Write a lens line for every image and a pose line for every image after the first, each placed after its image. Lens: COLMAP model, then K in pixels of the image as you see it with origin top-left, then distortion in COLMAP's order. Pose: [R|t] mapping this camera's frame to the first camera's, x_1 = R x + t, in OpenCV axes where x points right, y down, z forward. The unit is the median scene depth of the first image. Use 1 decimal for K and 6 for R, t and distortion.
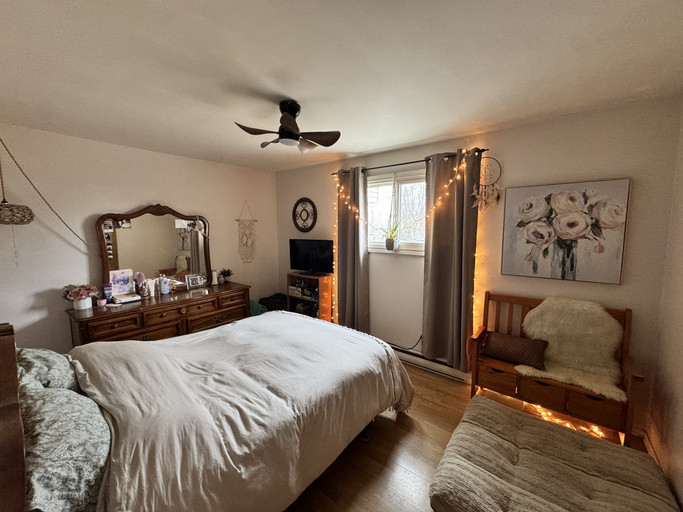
lens RADIAL K [[269.4, 0, 341.5], [0, 269.4, 255.0], [0, 0, 1]] dist [0.000468, 0.000111]
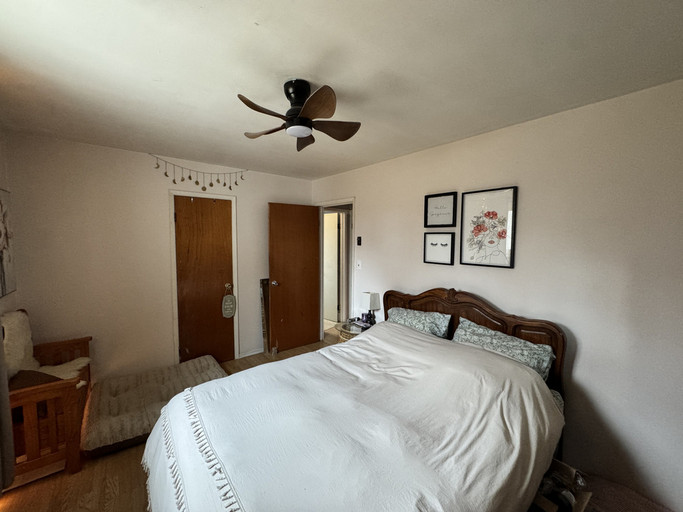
lens RADIAL K [[269.4, 0, 341.7], [0, 269.4, 255.7], [0, 0, 1]] dist [0.000468, 0.000111]
pose [[-0.979013, -0.021038, 0.202711, -0.467869], [0.011588, 0.987302, 0.158429, -0.178896], [-0.203470, 0.157453, -0.966338, 1.752307]]
